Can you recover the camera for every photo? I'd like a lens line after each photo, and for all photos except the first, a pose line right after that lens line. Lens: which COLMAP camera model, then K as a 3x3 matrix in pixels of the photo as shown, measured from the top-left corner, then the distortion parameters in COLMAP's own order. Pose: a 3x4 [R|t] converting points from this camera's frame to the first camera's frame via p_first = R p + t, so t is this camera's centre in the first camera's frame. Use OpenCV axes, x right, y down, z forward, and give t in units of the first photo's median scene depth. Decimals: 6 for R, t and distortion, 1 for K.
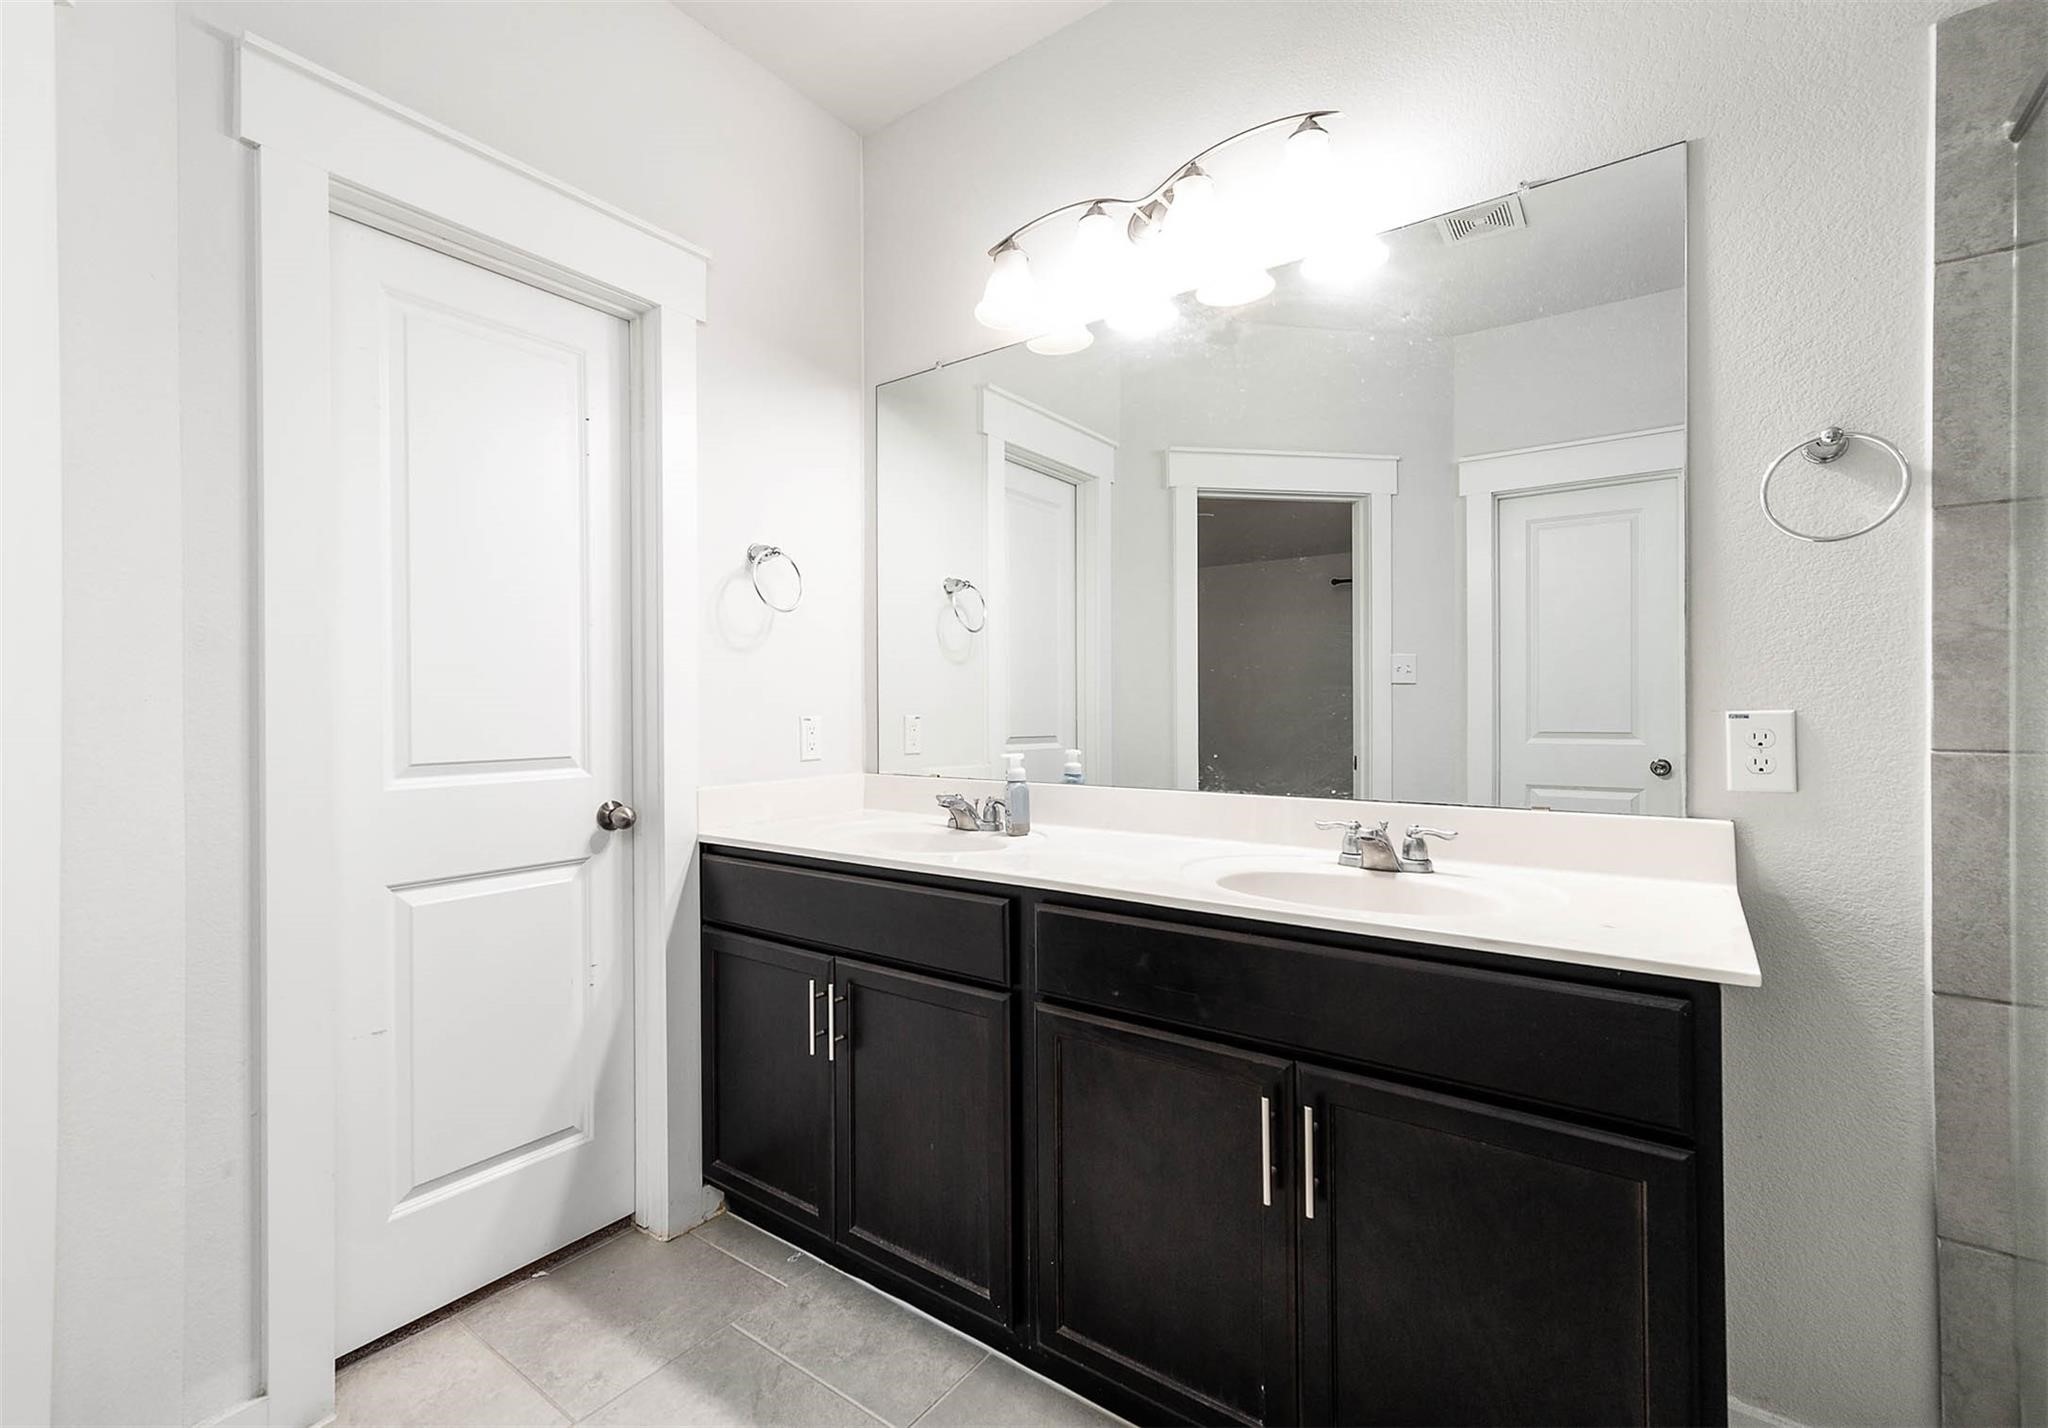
lens RADIAL K [[927.3, 0, 1034.0], [0, 927.3, 711.0], [0, 0, 1]] dist [0.000820, 0.000456]
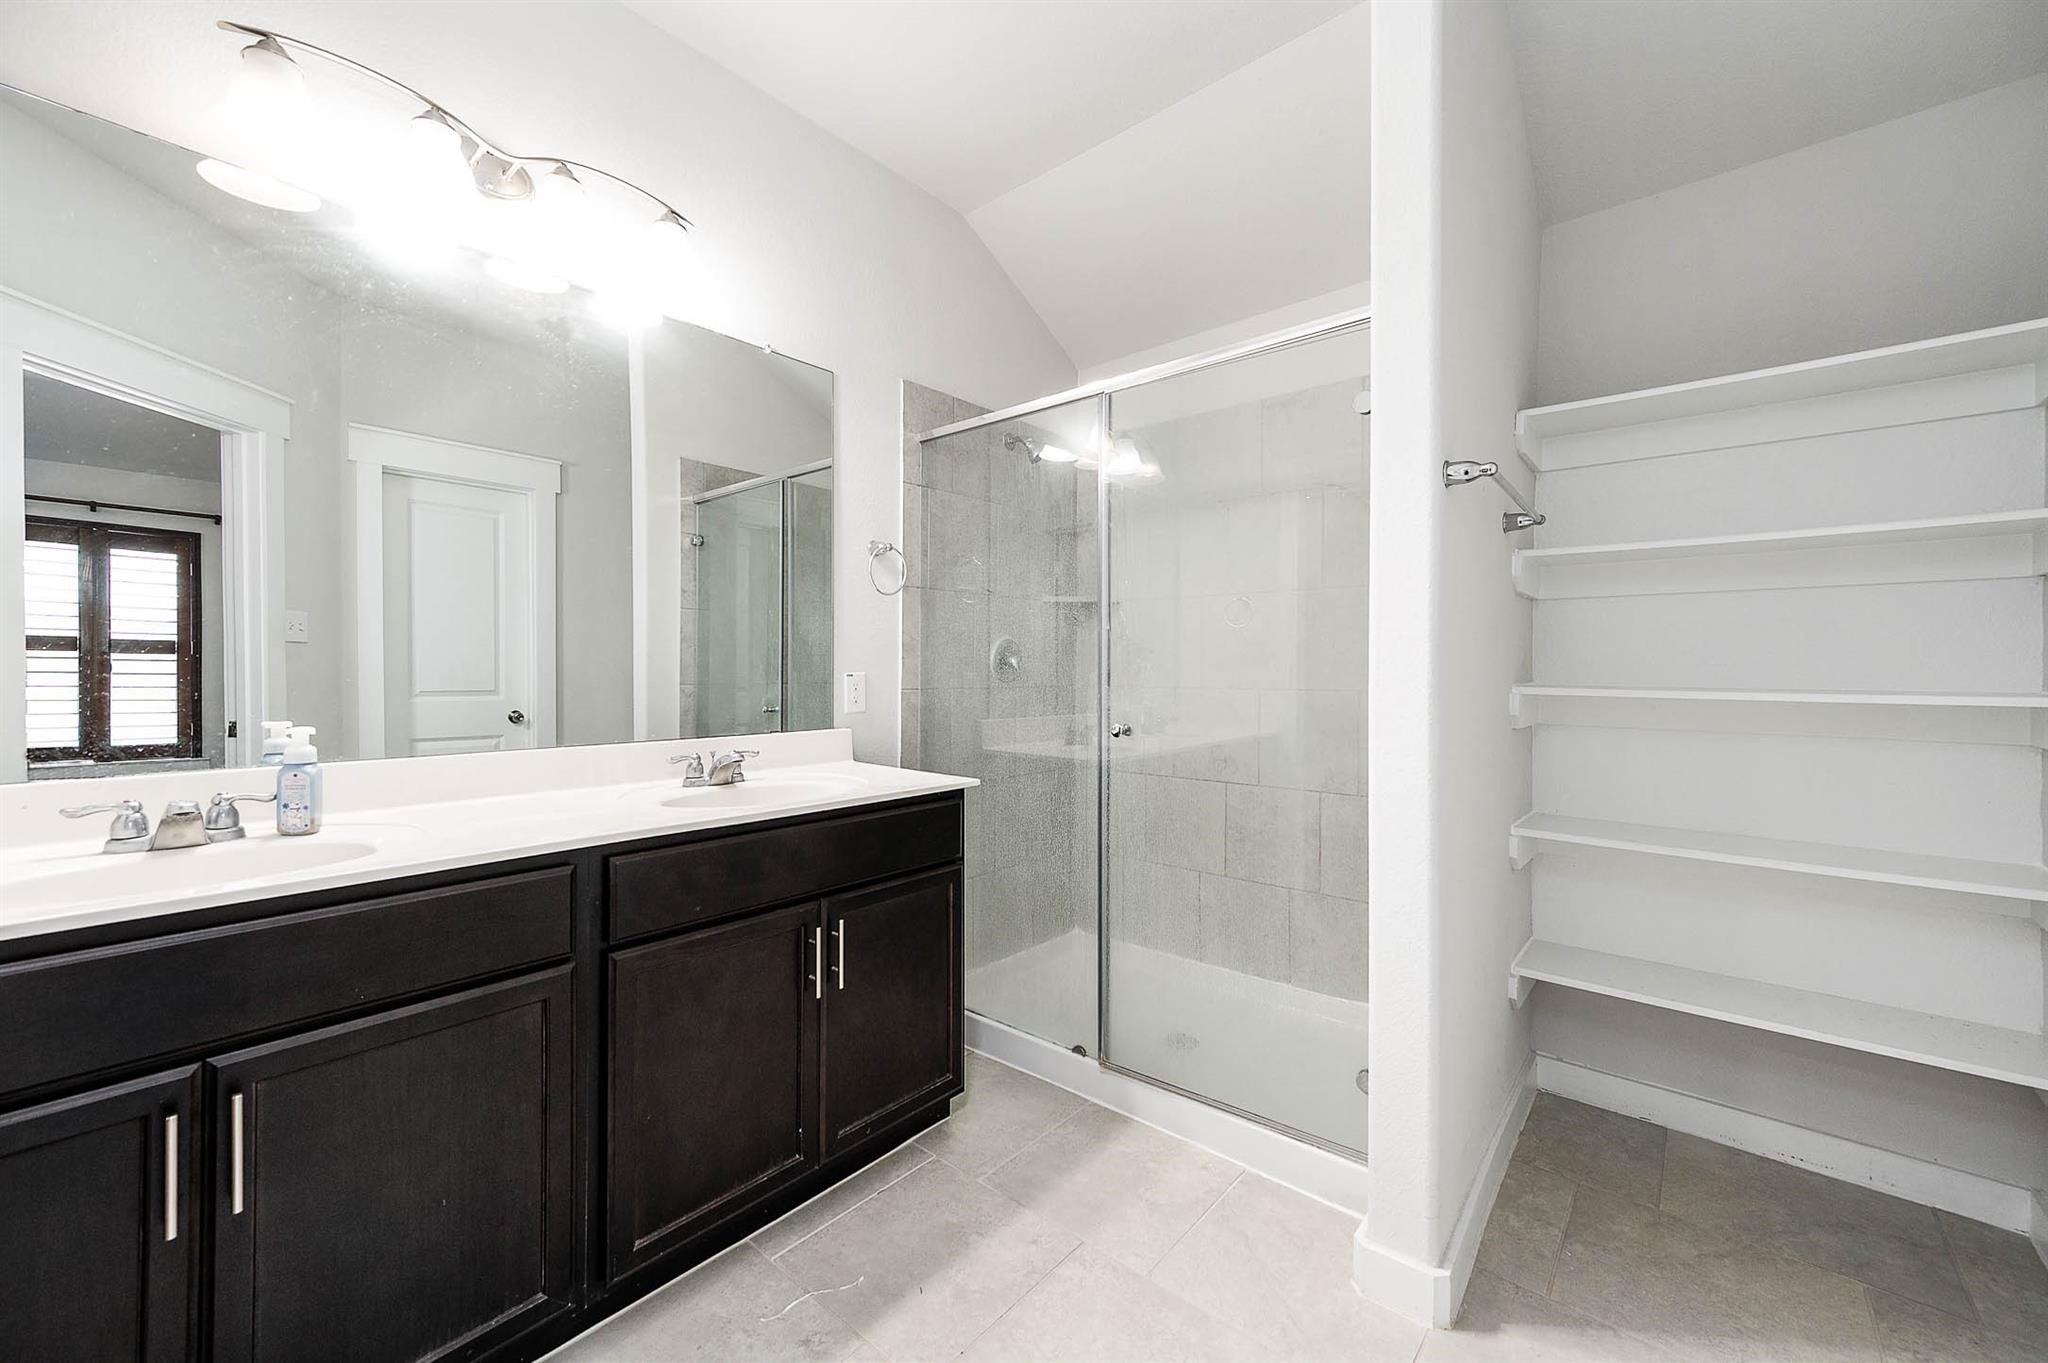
lens RADIAL K [[802.0, 0, 1036.3], [0, 802.0, 673.7], [0, 0, 1]] dist [0.009771, 0.000246]
pose [[0.046543, -0.001307, 0.998915, -0.729115], [-0.000073, 0.999999, 0.001311, -0.000289], [-0.998916, -0.000134, 0.046543, 0.402242]]
